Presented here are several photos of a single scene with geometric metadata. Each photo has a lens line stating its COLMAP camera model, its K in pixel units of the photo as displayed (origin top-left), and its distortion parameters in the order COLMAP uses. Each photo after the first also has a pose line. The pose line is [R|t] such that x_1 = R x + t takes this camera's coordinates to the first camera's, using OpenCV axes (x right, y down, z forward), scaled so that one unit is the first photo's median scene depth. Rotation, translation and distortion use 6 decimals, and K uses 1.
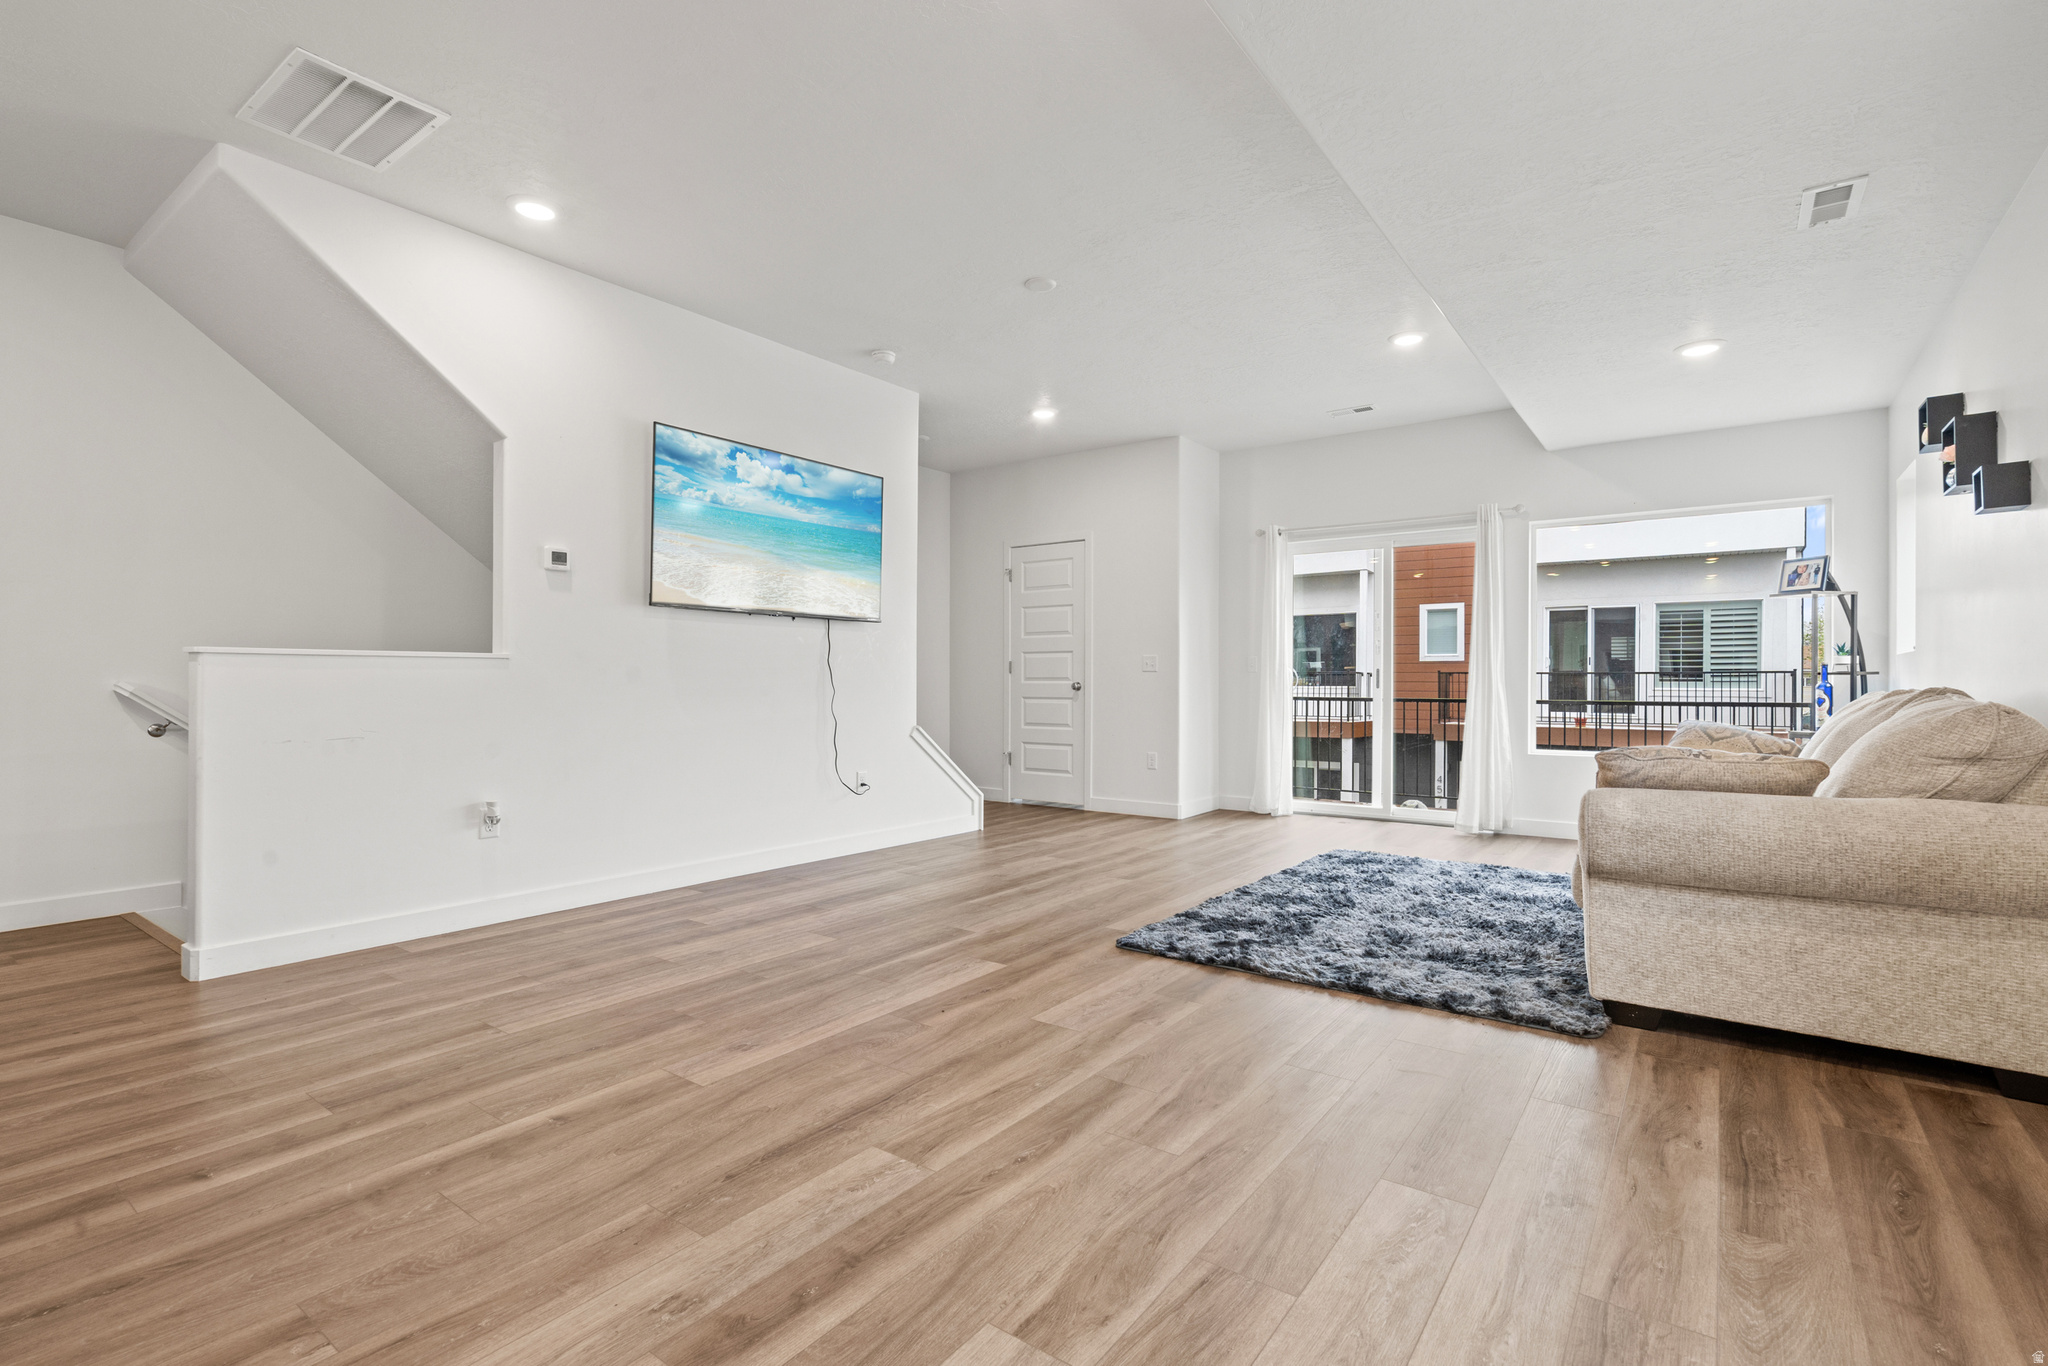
lens RADIAL K [[950.4, 0, 1021.9], [0, 950.4, 676.9], [0, 0, 1]] dist [-0.003609, -0.000301]
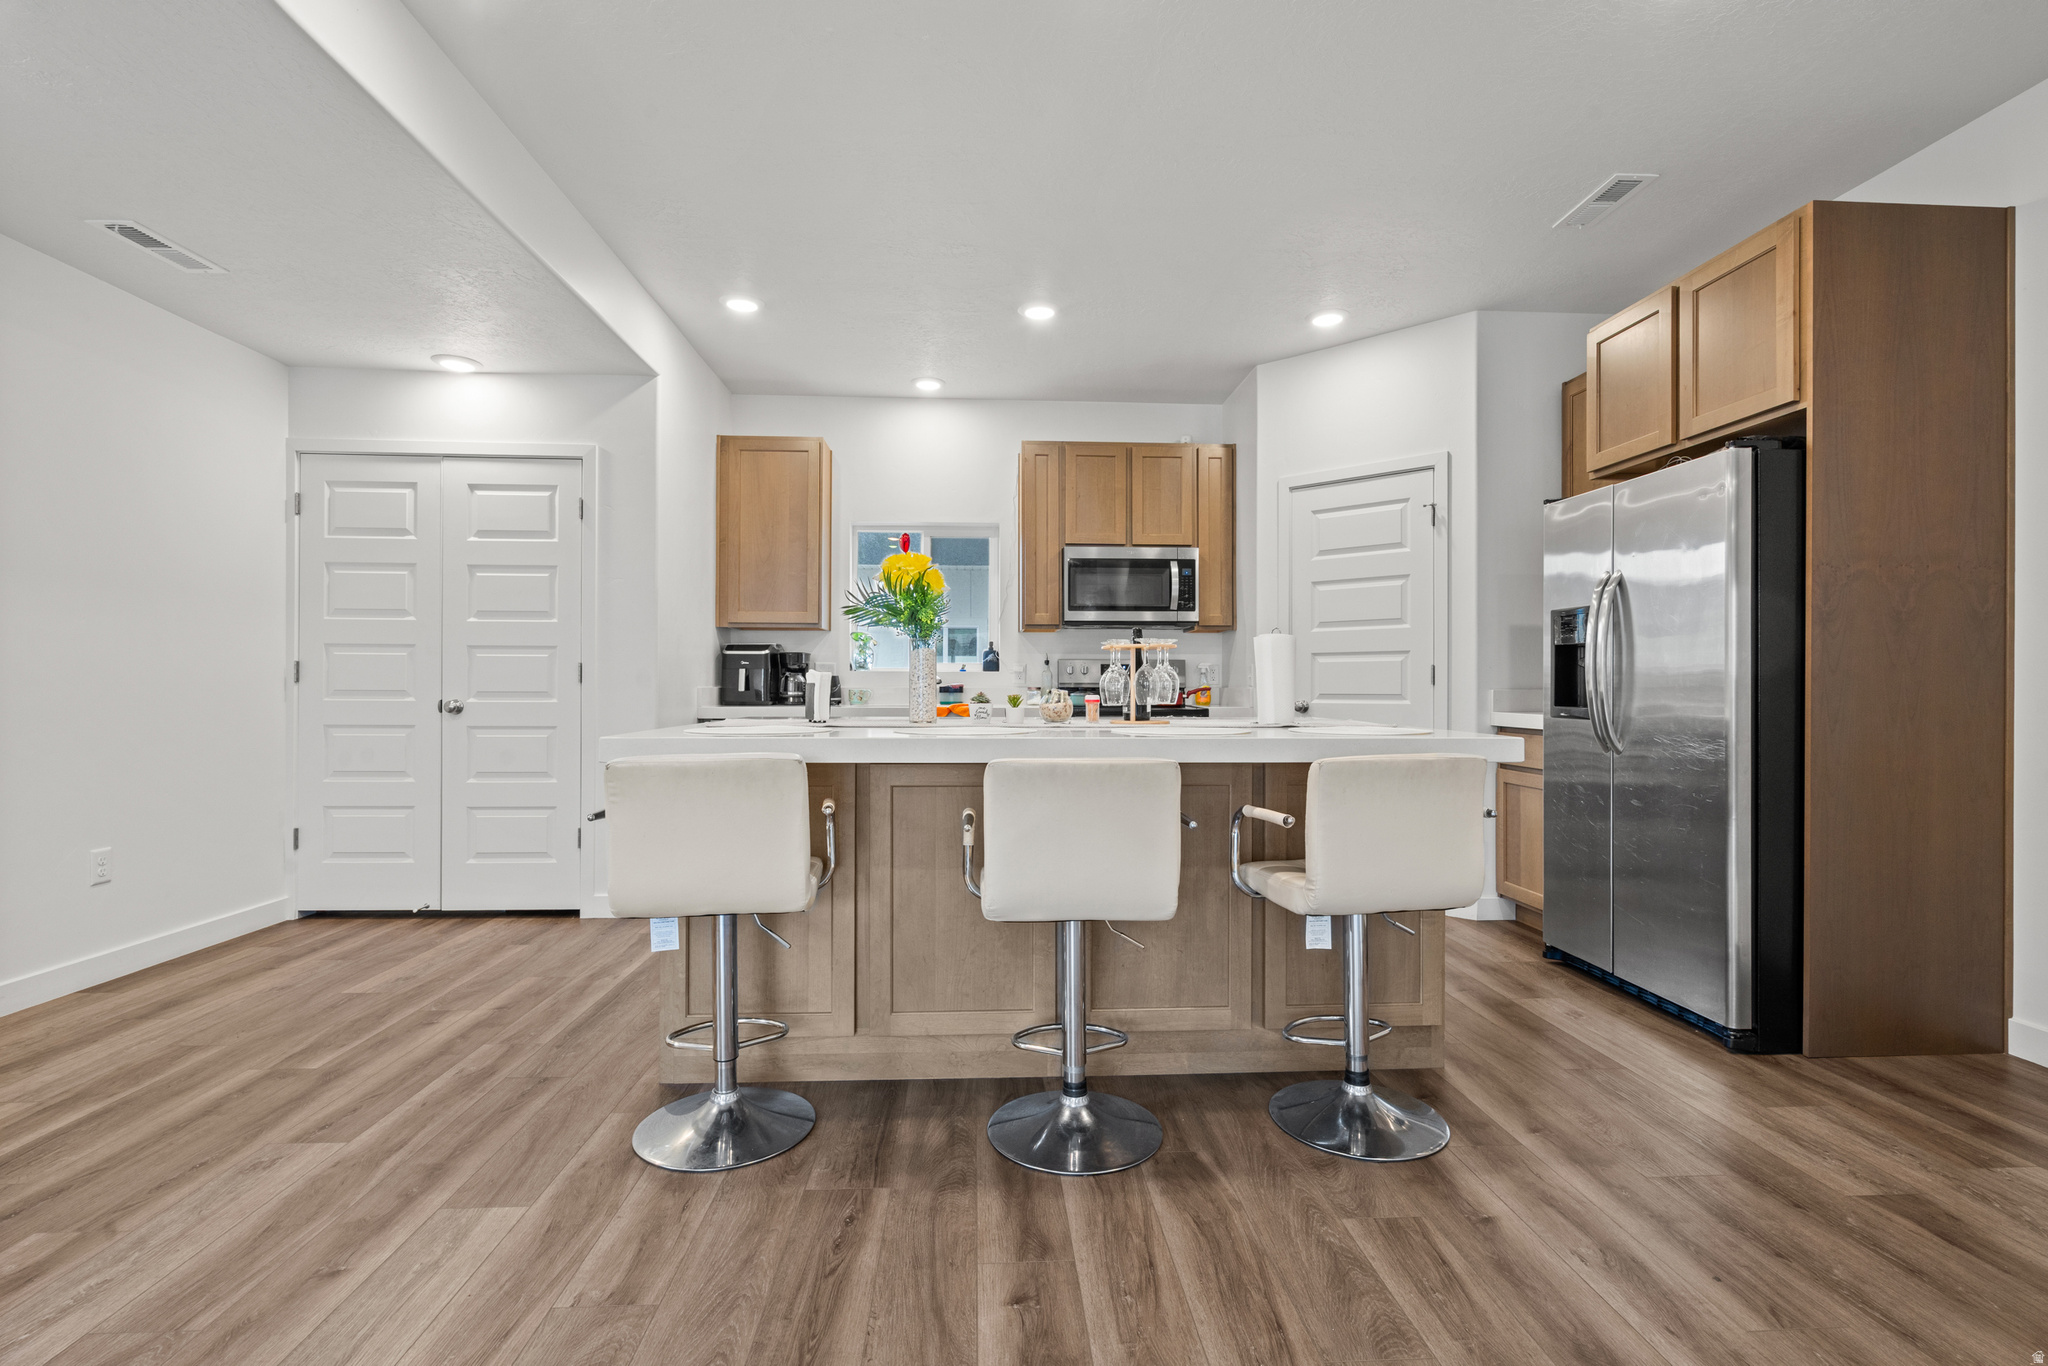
lens RADIAL K [[928.3, 0, 1026.5], [0, 928.3, 685.1], [0, 0, 1]] dist [-0.003262, -0.000456]
pose [[-0.768048, -0.006750, -0.640357, -0.206385], [-0.002378, 0.999968, -0.007689, -0.020317], [0.640388, -0.004383, -0.768039, 1.061759]]
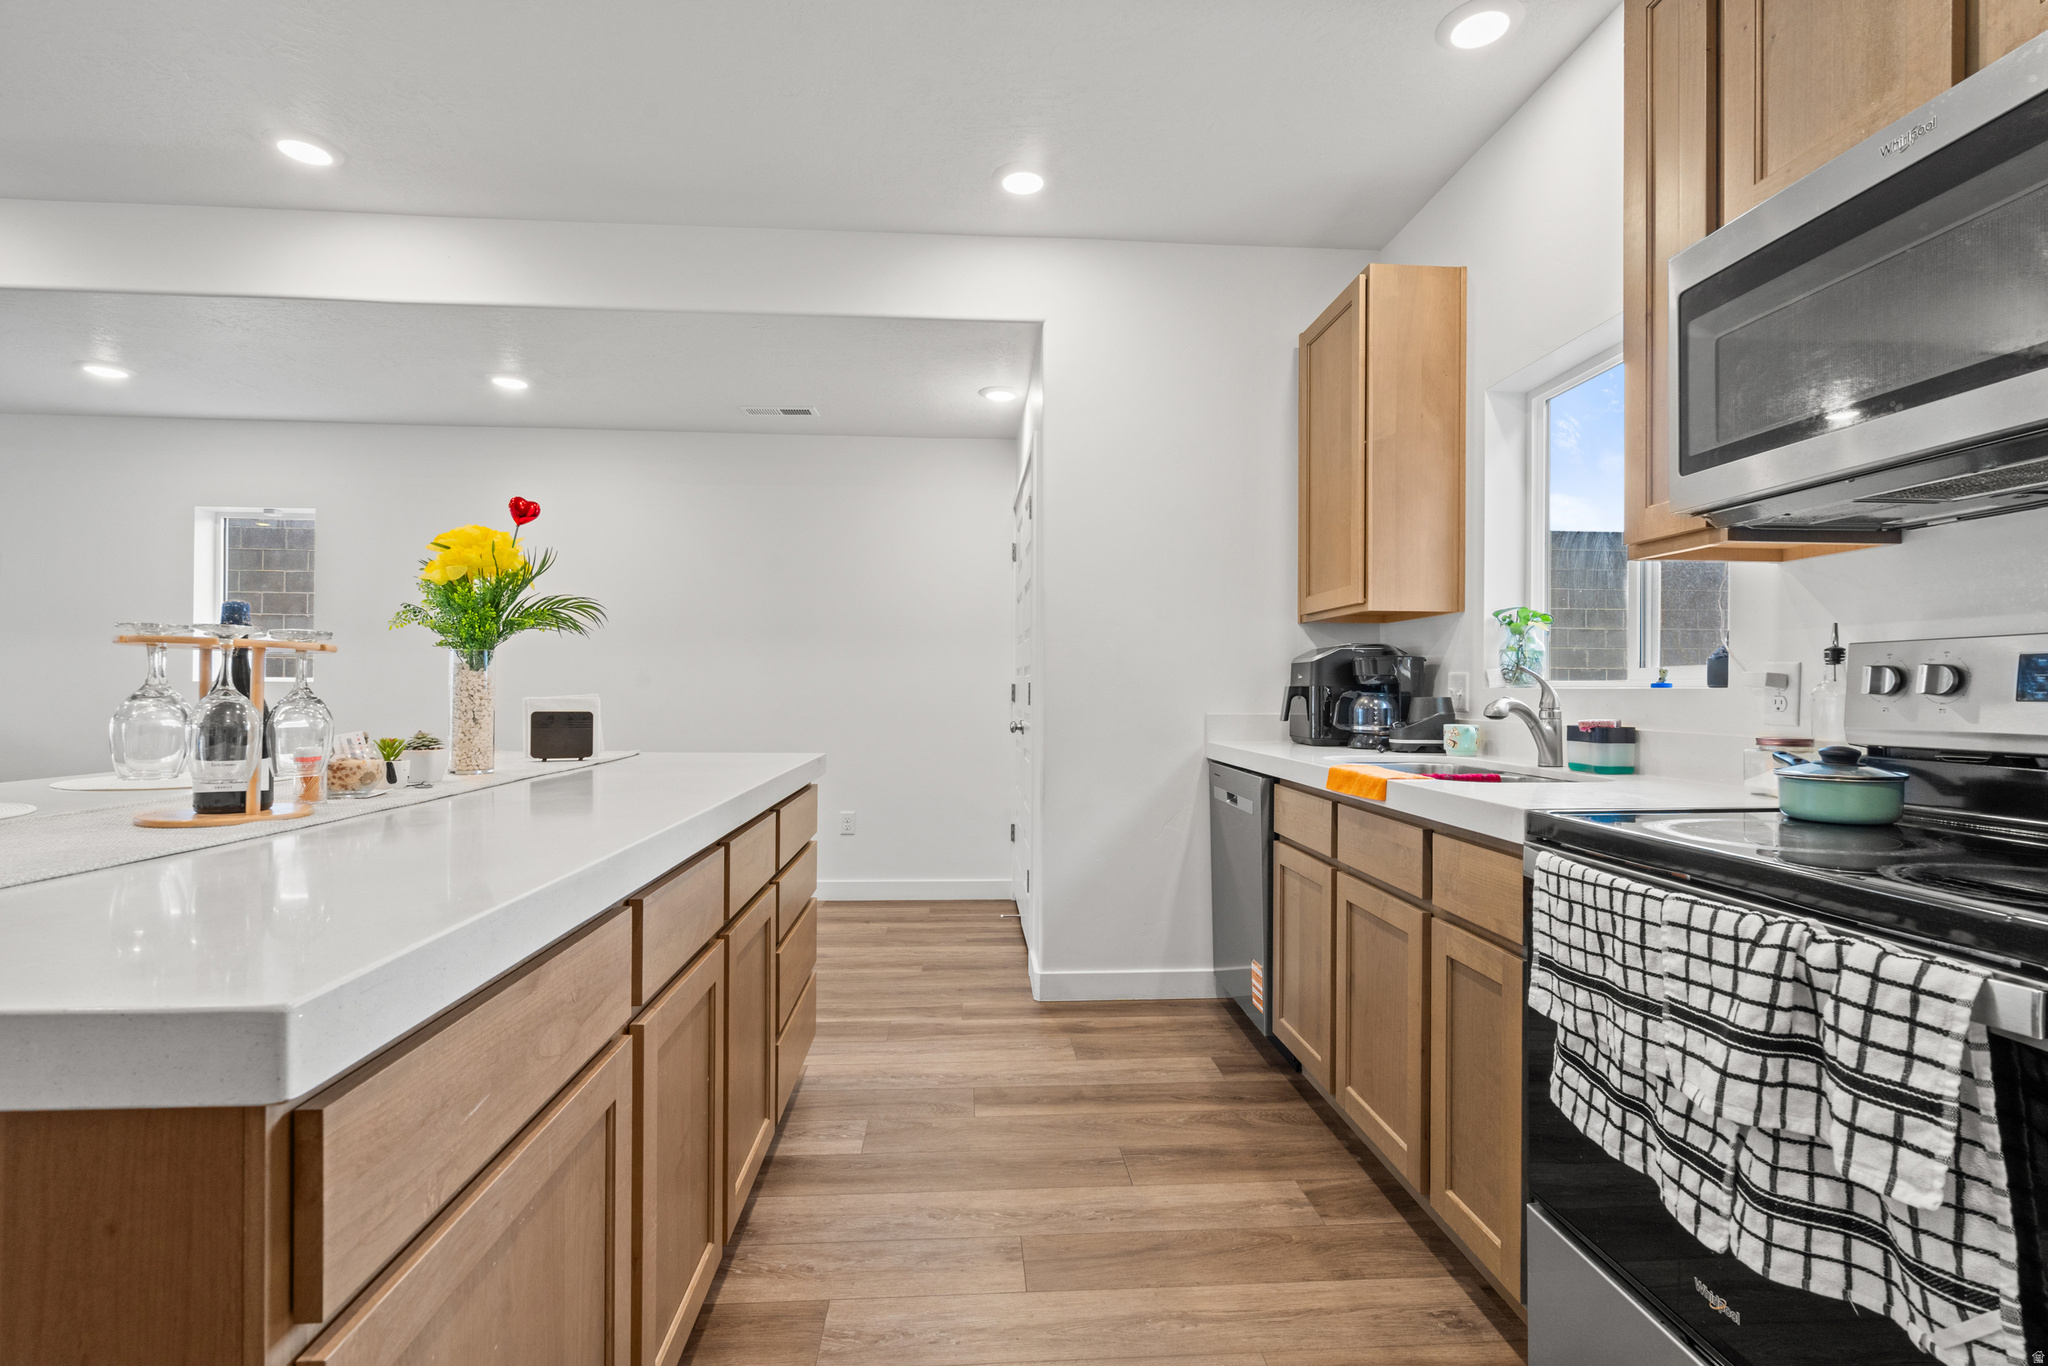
lens RADIAL K [[928.3, 0, 1026.5], [0, 928.3, 685.1], [0, 0, 1]] dist [-0.003262, -0.000456]
pose [[-0.651891, -0.005545, 0.758292, -1.551391], [-0.014193, 0.999887, -0.004890, -0.054368], [-0.758180, -0.013950, -0.651896, 0.353195]]
